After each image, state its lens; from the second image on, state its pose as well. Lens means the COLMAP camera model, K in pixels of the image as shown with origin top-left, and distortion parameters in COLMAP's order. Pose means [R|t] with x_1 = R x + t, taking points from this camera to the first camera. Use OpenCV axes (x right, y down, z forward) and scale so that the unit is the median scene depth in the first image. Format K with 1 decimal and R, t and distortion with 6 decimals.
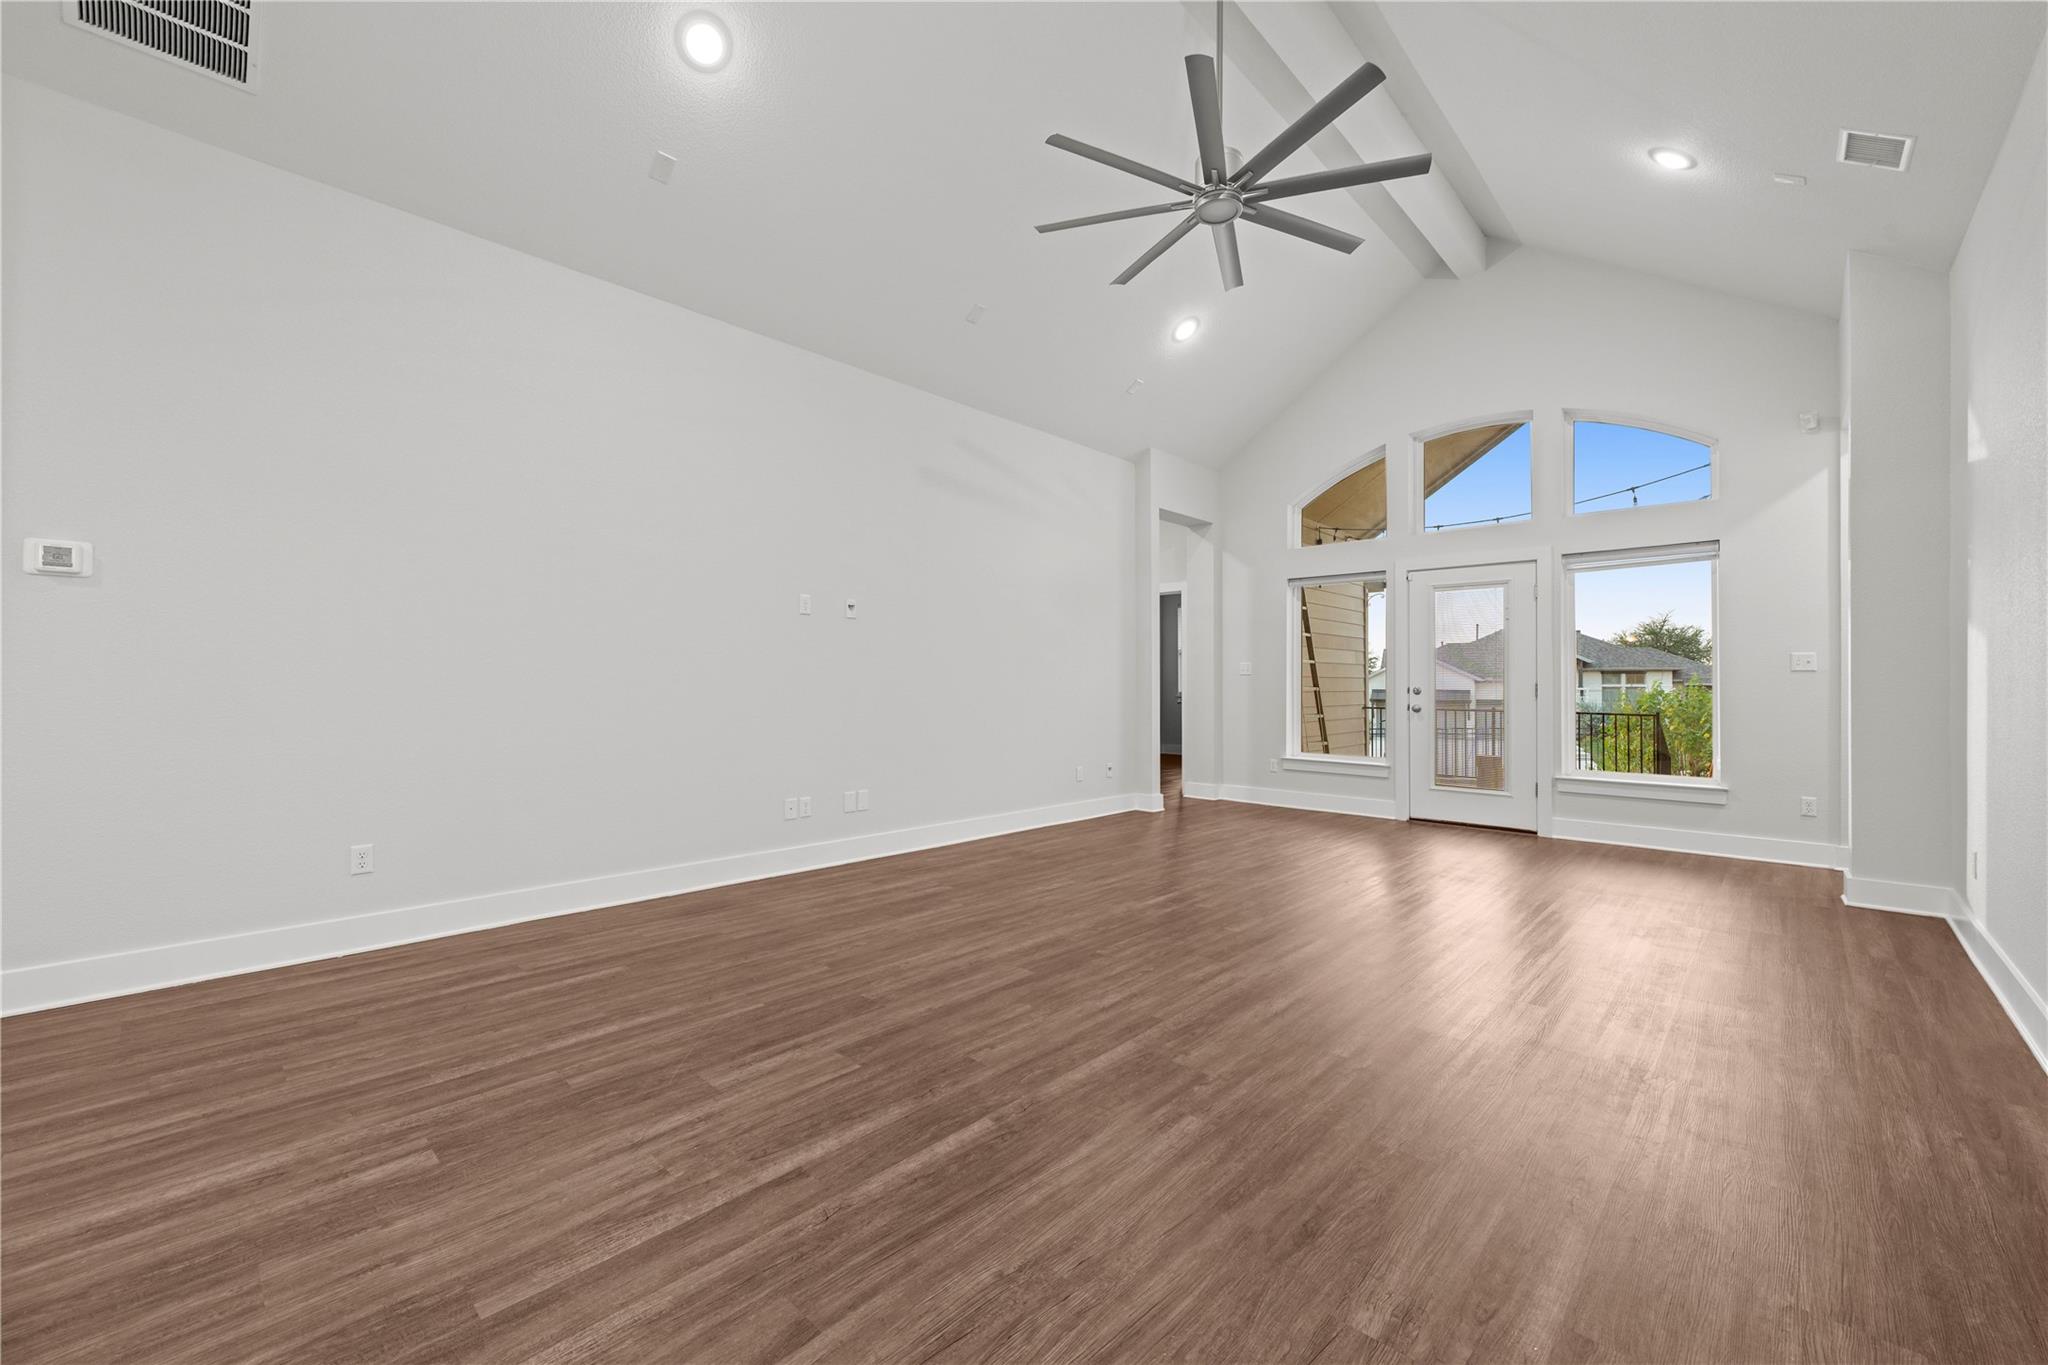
lens RADIAL K [[806.6, 0, 1029.1], [0, 806.6, 679.2], [0, 0, 1]] dist [0.001413, -0.000991]
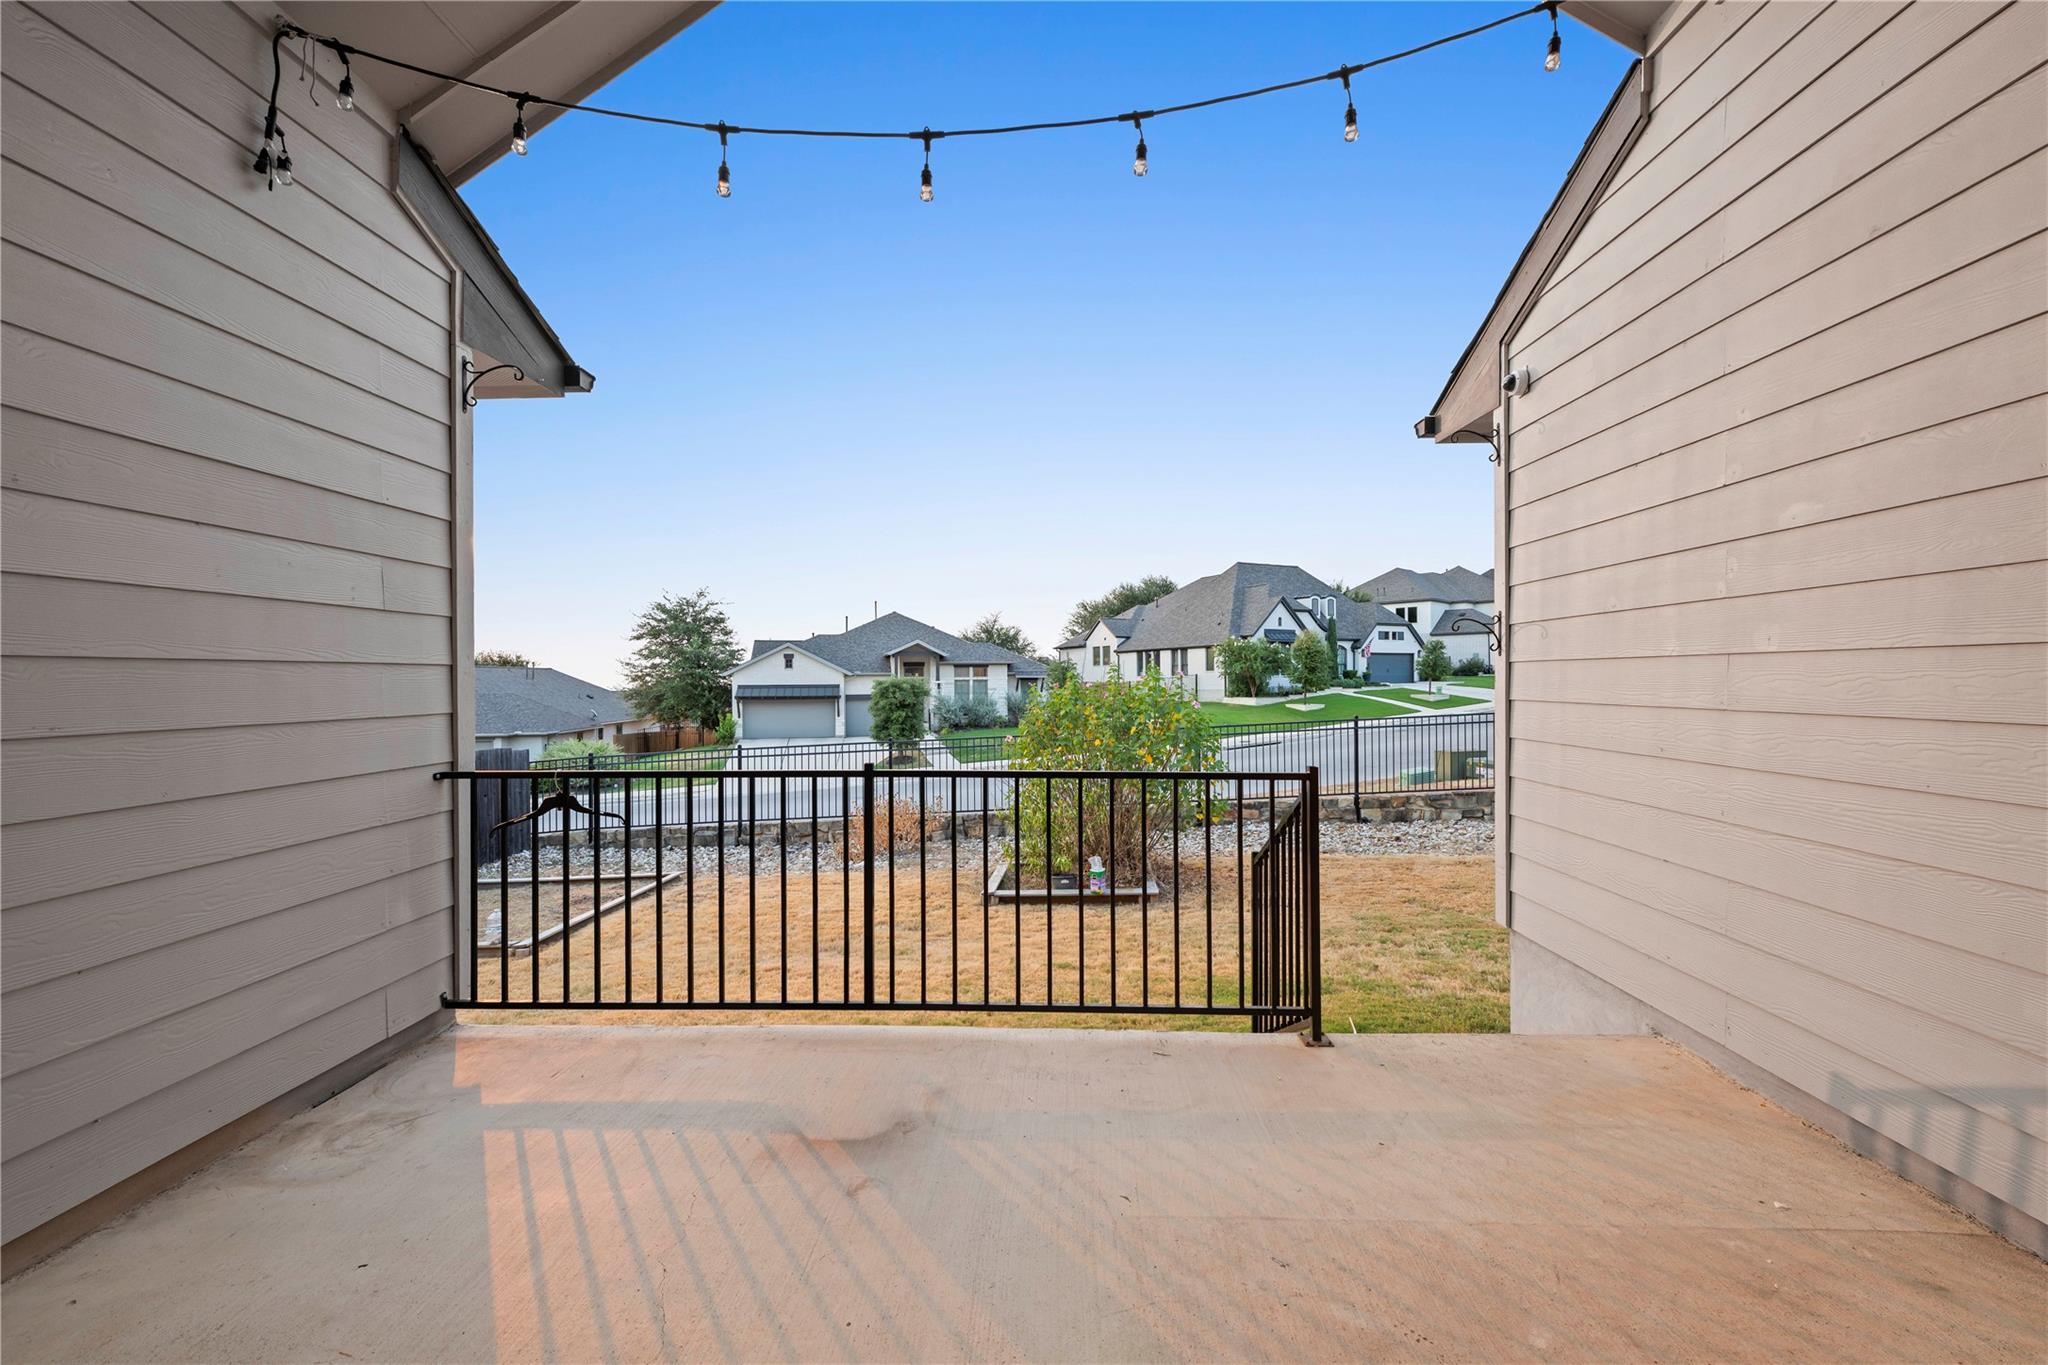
lens RADIAL K [[806.6, 0, 1019.3], [0, 806.6, 678.3], [0, 0, 1]] dist [0.001413, -0.000991]
pose [[0.759774, -0.007853, 0.650139, 1.170996], [0.002436, 0.999954, 0.009232, -0.020185], [-0.650182, -0.005430, 0.759759, 1.842031]]
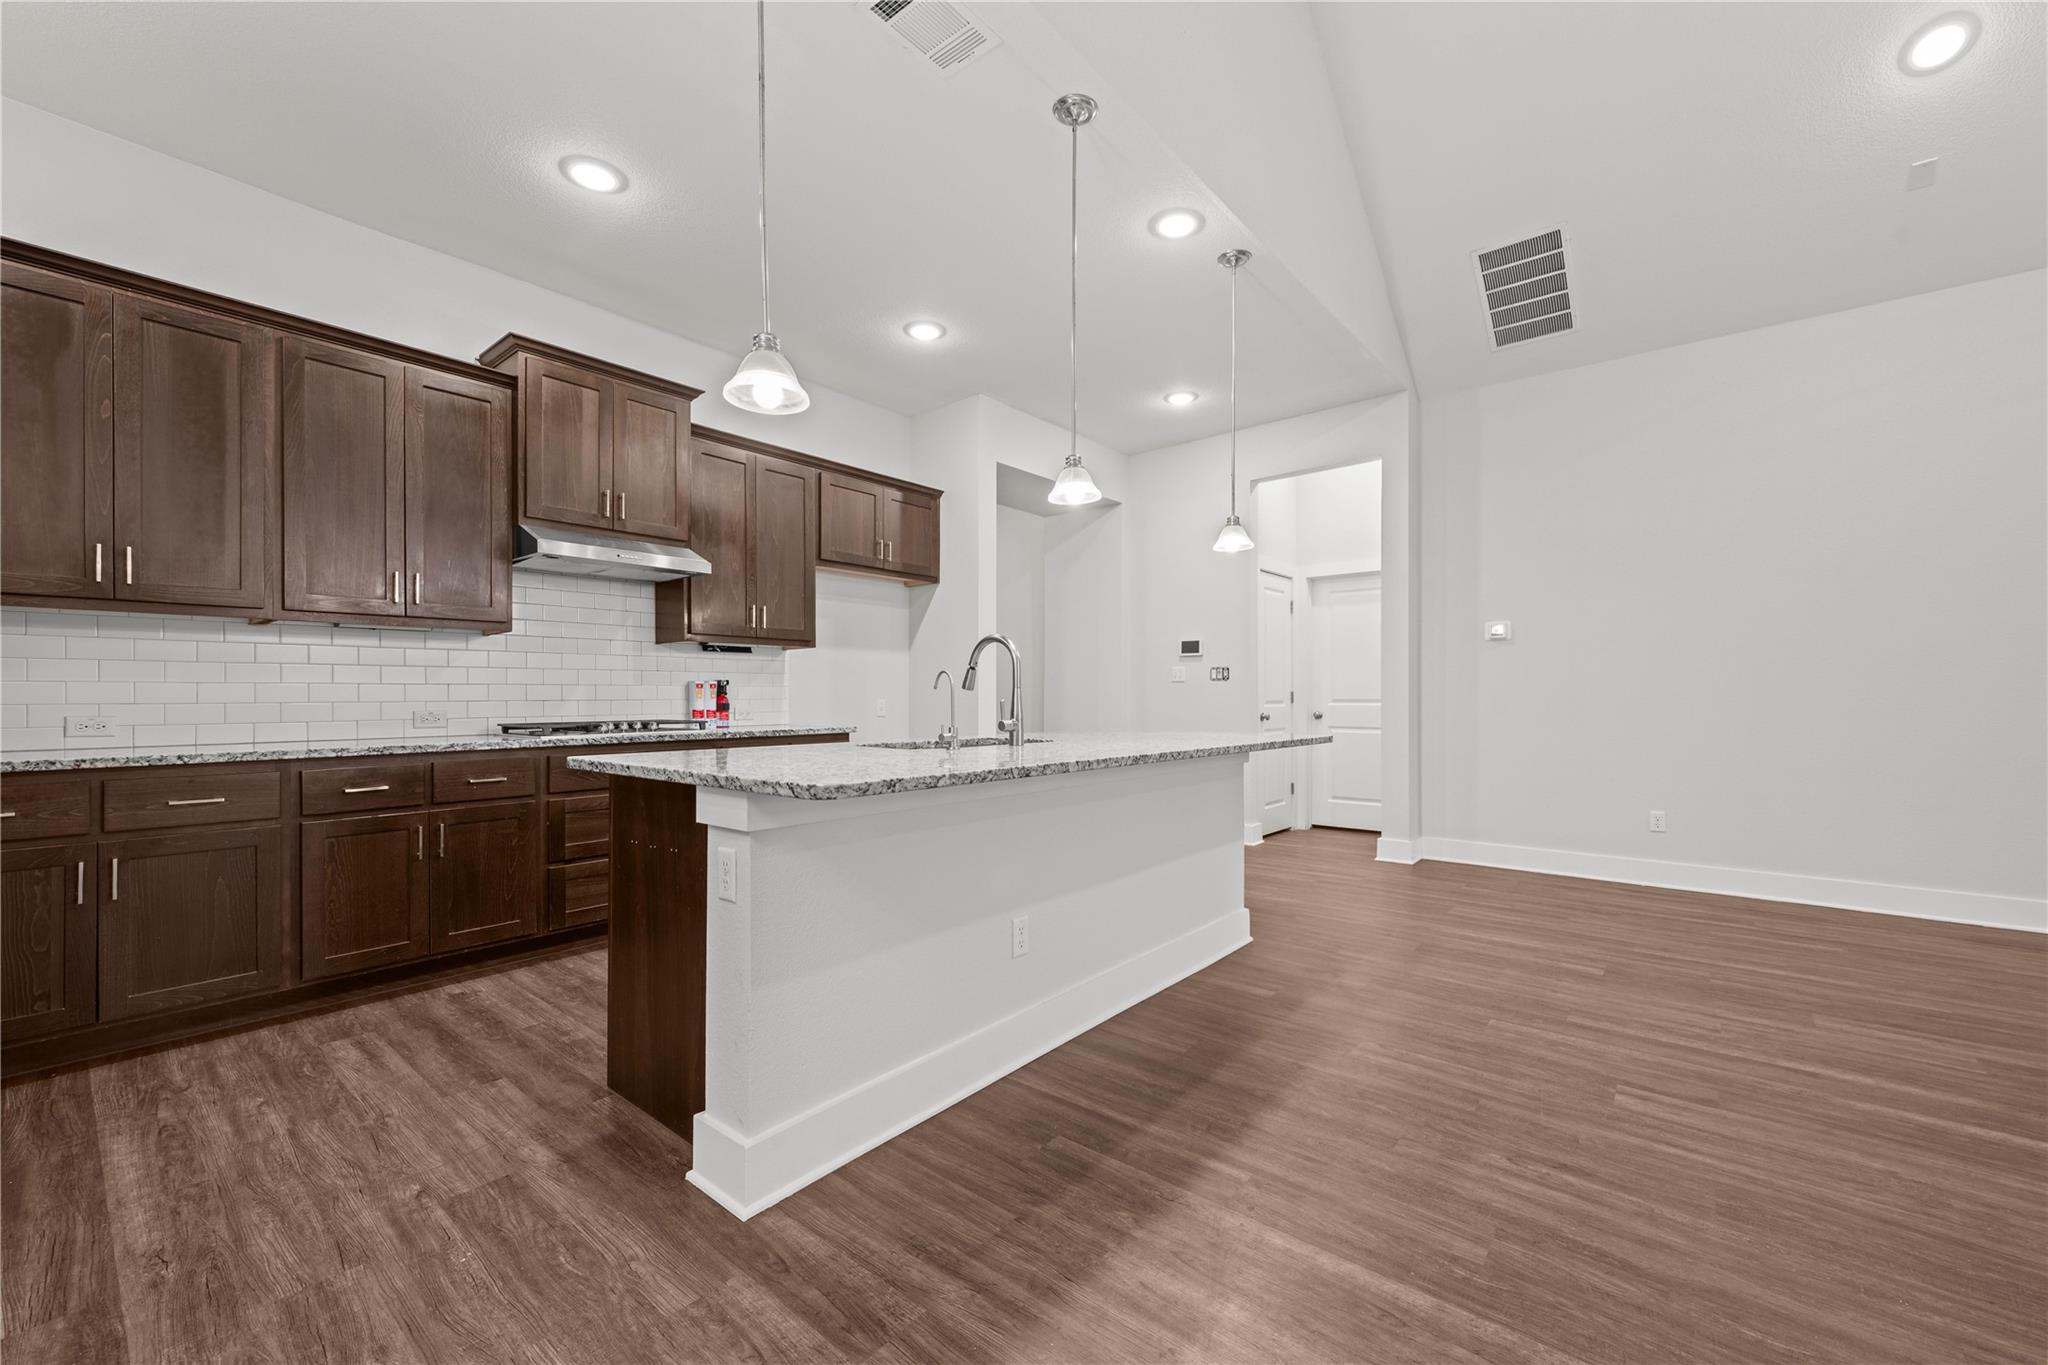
lens RADIAL K [[806.6, 0, 1043.9], [0, 806.6, 698.3], [0, 0, 1]] dist [0.001413, -0.000991]
pose [[0.077078, -0.002320, -0.997022, 0.341062], [0.008494, 0.999963, -0.001670, 0.001456], [0.996989, -0.008340, 0.077095, -0.119132]]
